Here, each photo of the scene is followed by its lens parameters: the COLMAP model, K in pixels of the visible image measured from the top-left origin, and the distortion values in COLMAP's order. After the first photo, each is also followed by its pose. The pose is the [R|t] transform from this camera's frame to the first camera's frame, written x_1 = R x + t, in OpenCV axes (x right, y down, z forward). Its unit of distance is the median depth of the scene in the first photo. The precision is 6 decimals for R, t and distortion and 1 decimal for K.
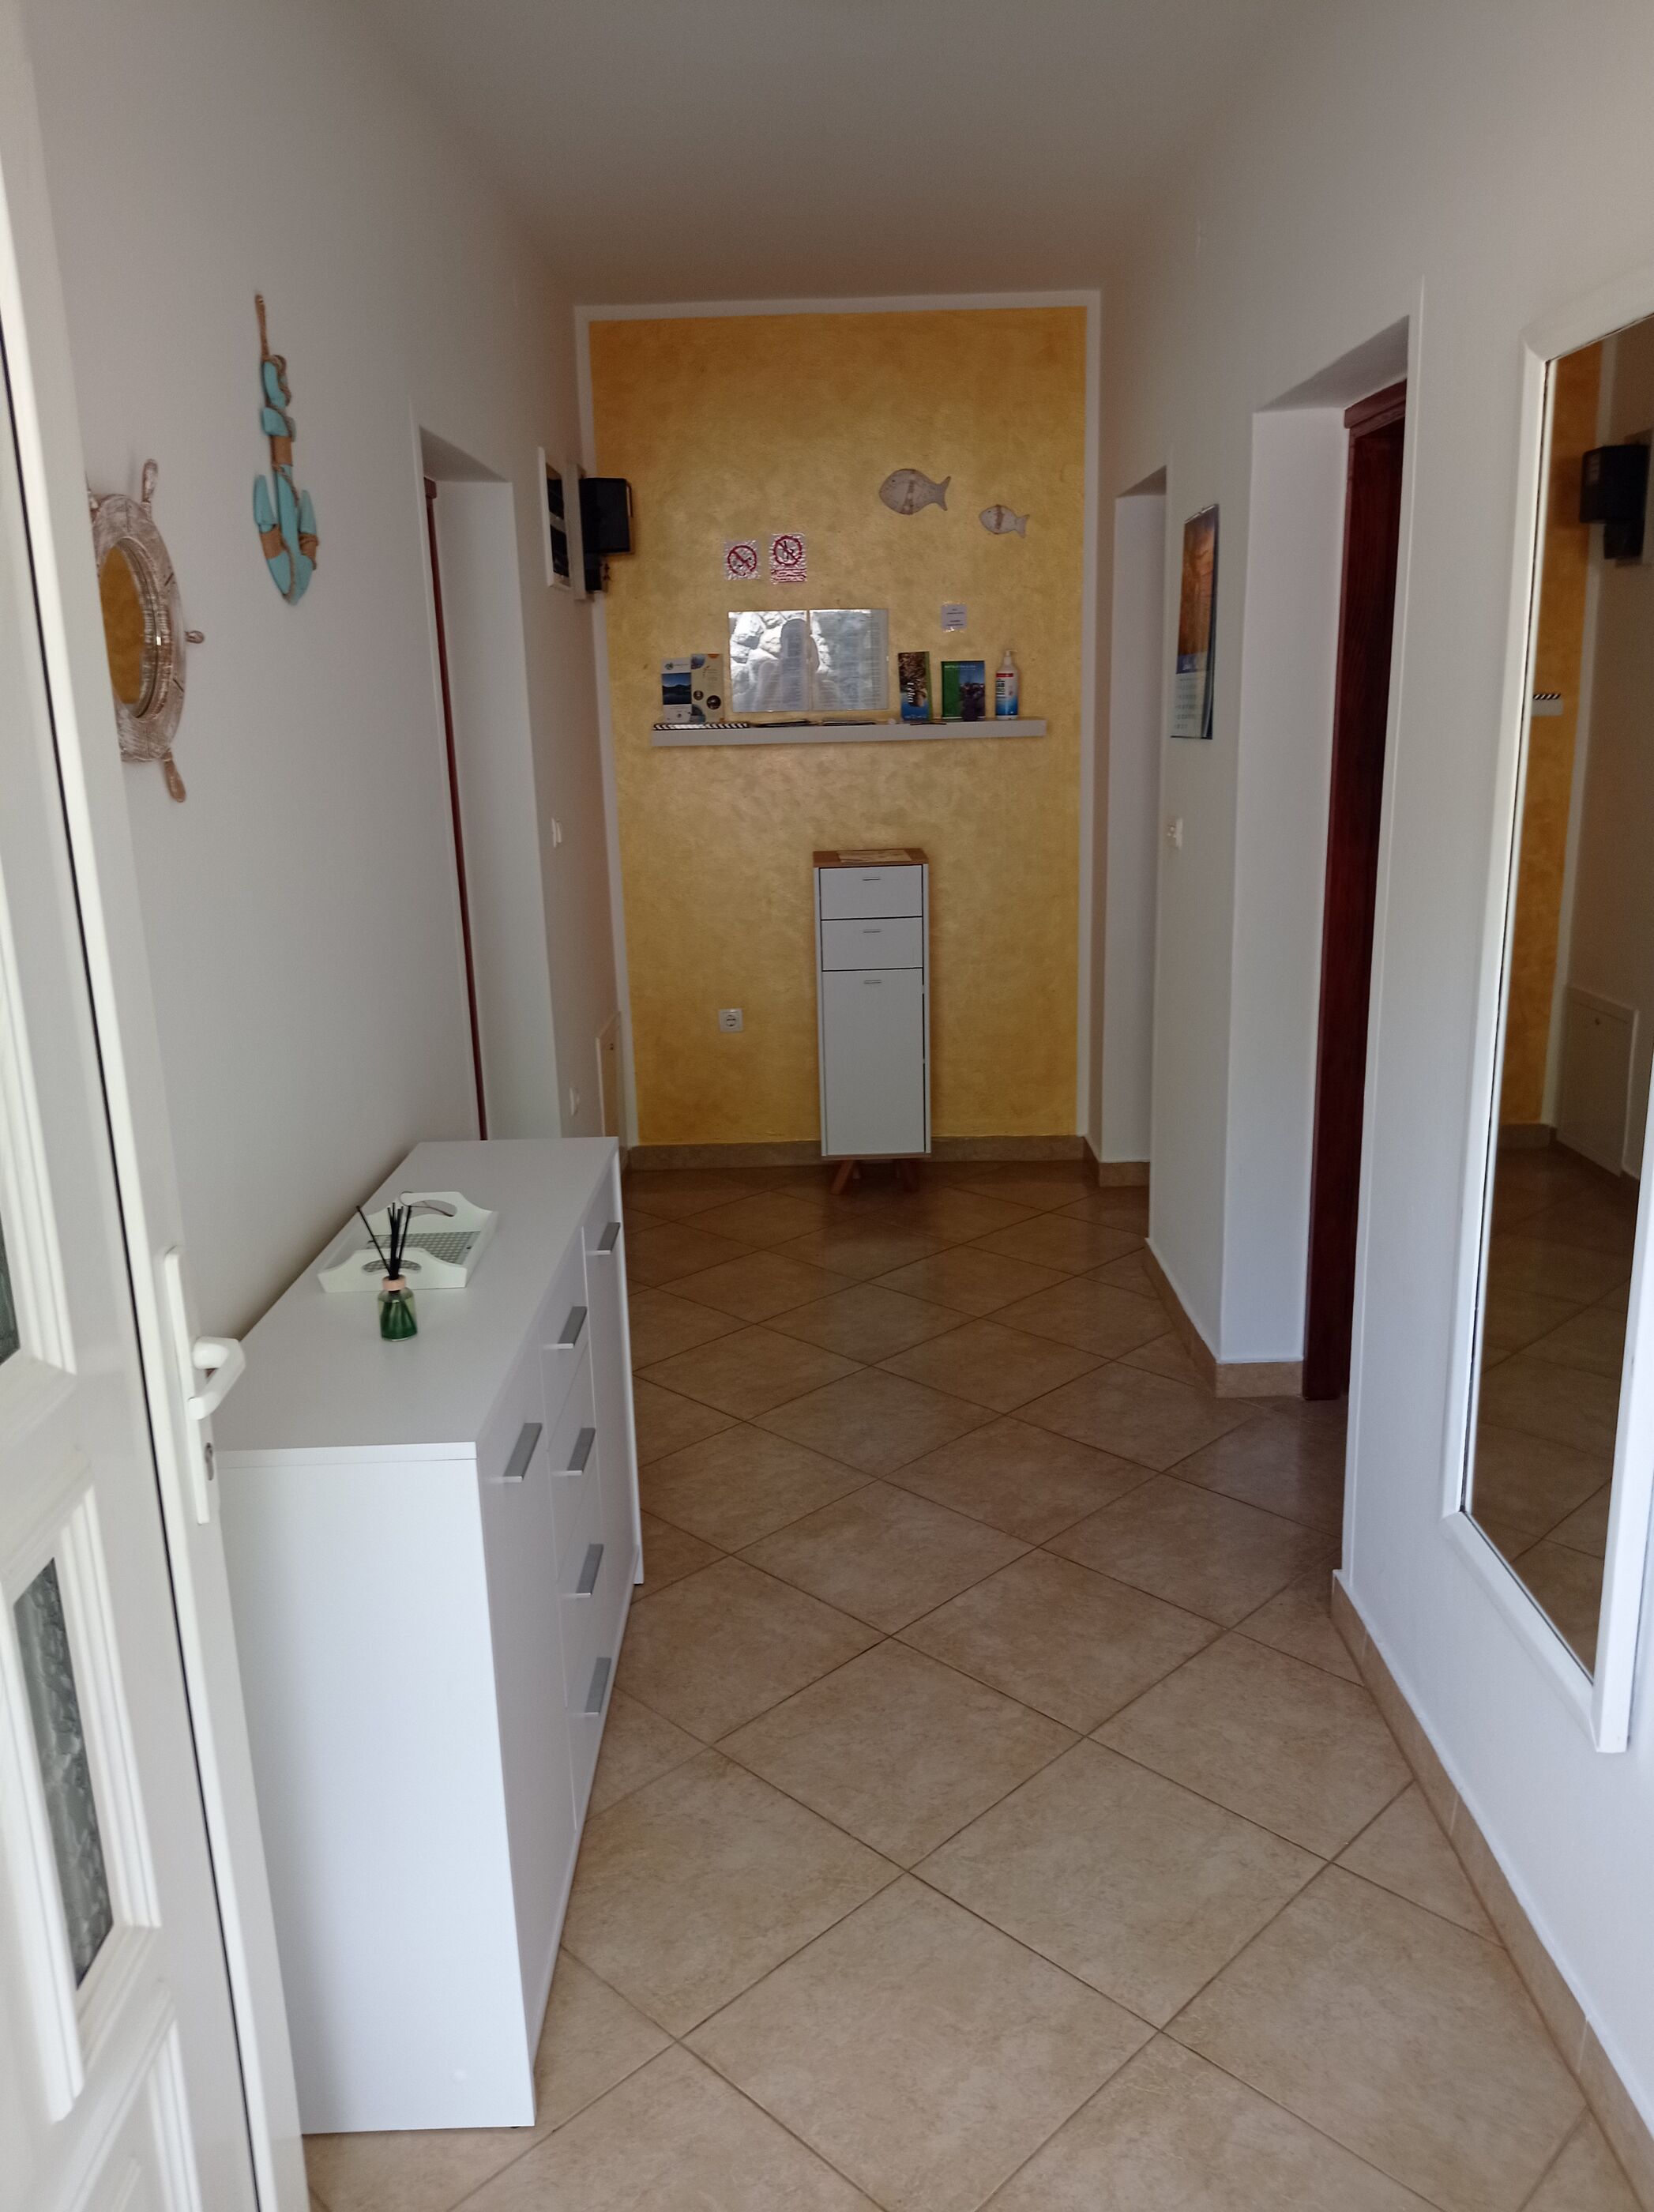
lens RADIAL K [[1638.4, 0, 827.0], [0, 1638.4, 1106.0], [0, 0, 1]] dist [0.066008, -0.062214]
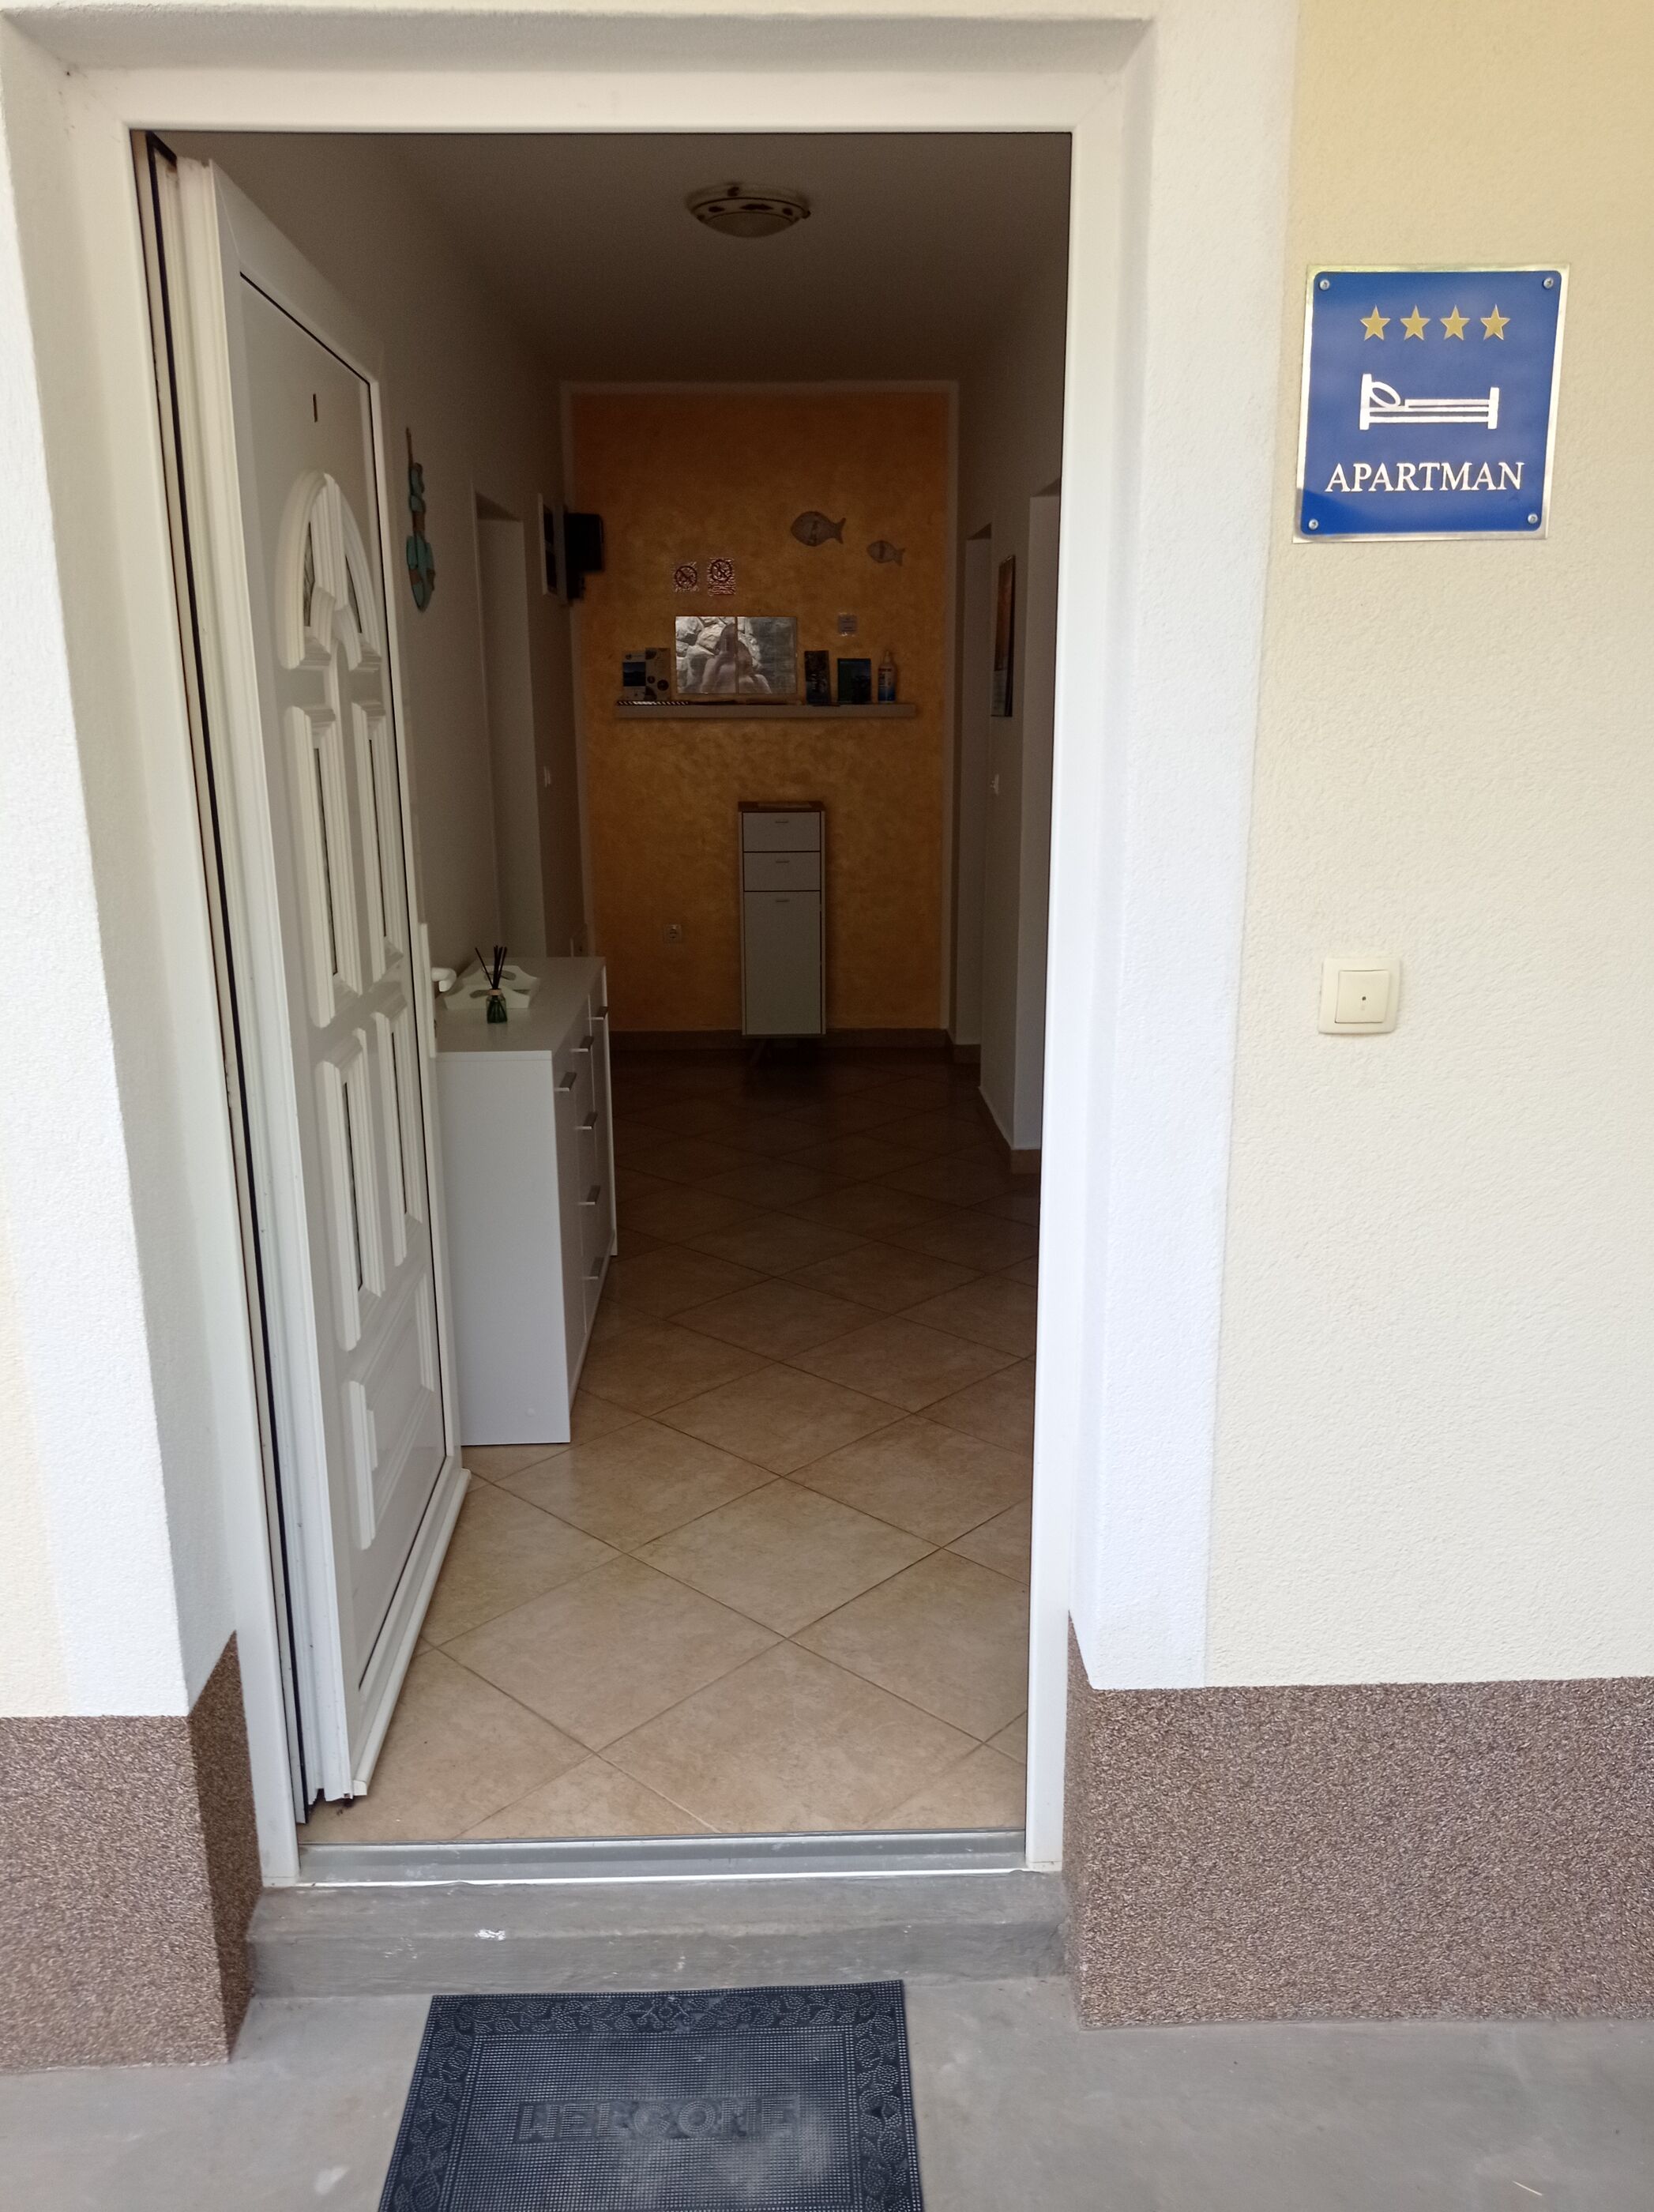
lens RADIAL K [[1638.4, 0, 827.0], [0, 1638.4, 1106.0], [0, 0, 1]] dist [0.066008, -0.062214]
pose [[0.999044, 0.012254, 0.041965, 0.010487], [-0.012269, 0.999925, 0.000099, 0.087076], [-0.041961, -0.000614, 0.999119, -0.311718]]
